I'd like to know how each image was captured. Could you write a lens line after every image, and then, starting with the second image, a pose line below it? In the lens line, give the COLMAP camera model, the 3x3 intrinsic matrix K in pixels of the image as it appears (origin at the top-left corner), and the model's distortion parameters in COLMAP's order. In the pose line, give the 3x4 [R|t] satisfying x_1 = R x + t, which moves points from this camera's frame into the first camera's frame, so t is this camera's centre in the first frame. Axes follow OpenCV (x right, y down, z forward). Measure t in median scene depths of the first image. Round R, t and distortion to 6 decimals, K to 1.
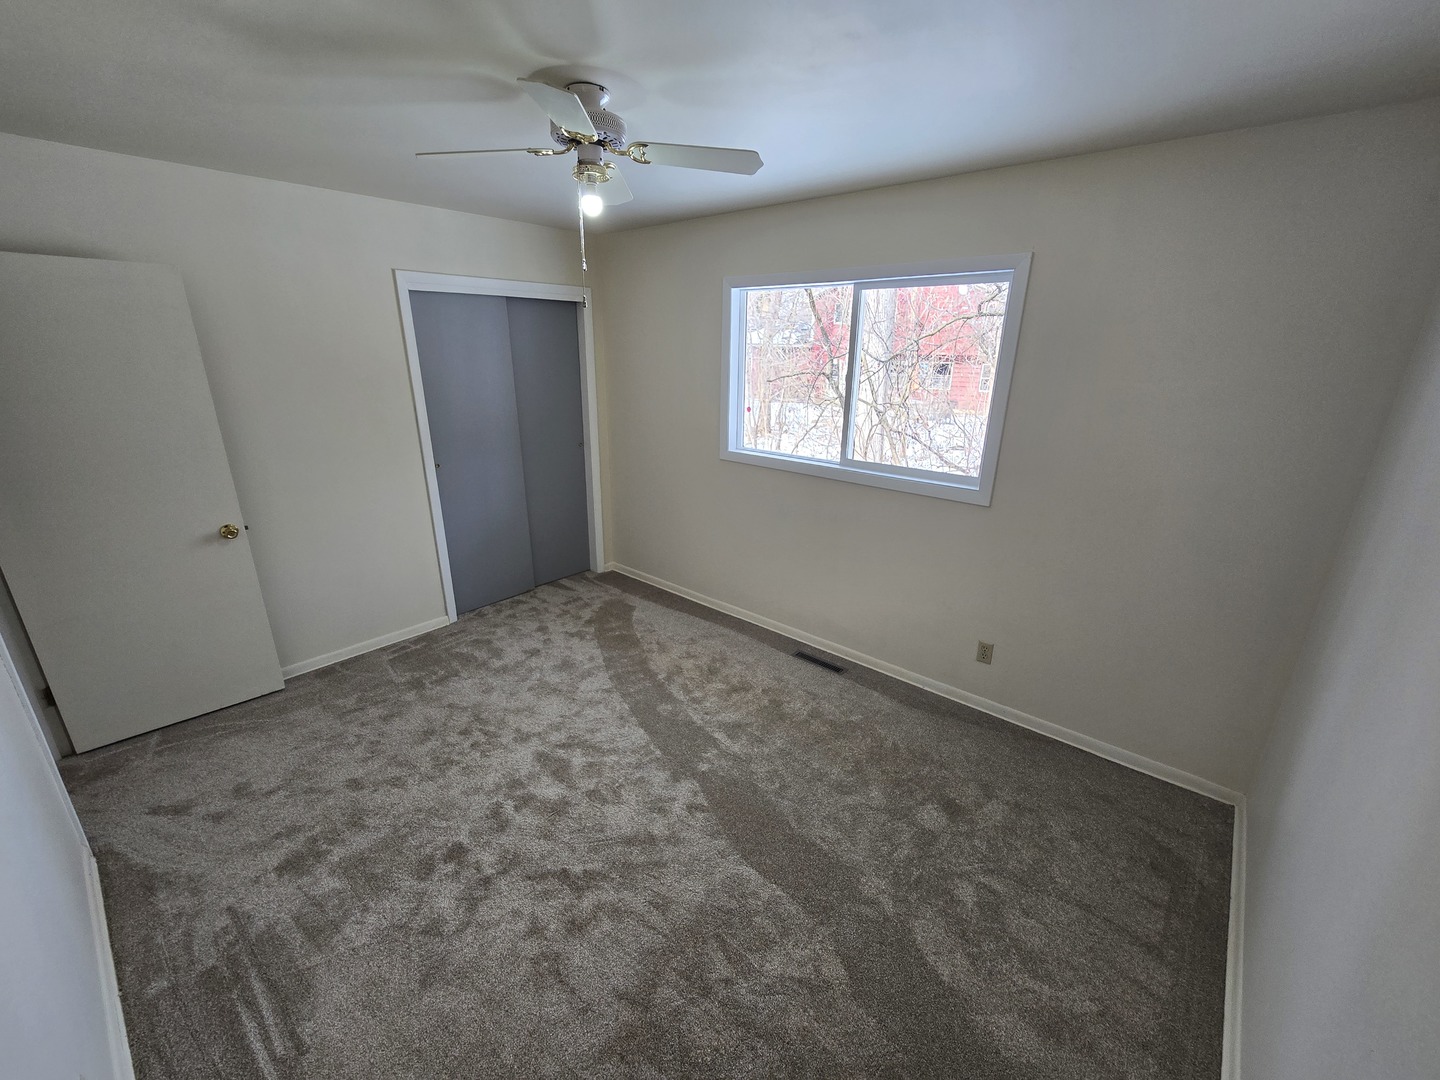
lens RADIAL K [[584.4, 0, 715.2], [0, 584.4, 544.6], [0, 0, 1]] dist [0.000731, 0.000144]
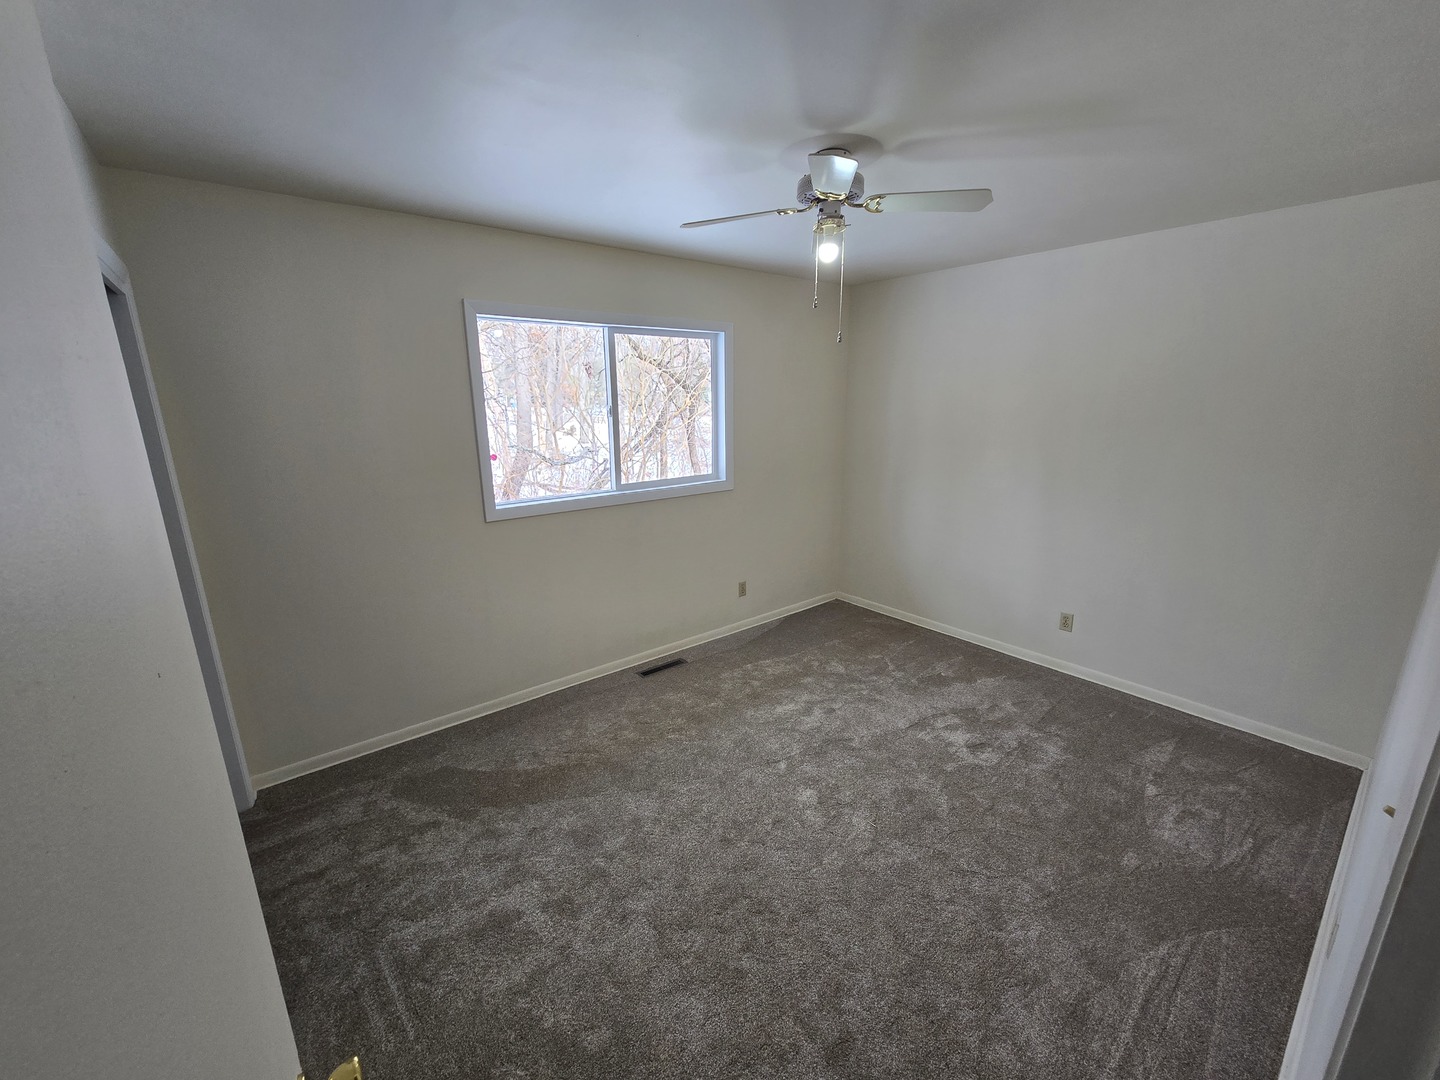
lens RADIAL K [[584.4, 0, 715.2], [0, 584.4, 544.6], [0, 0, 1]] dist [0.000731, 0.000144]
pose [[0.181887, -0.258125, 0.948835, -0.870886], [0.323243, 0.927000, 0.190221, -0.209513], [-0.928671, 0.272106, 0.252047, 0.642762]]
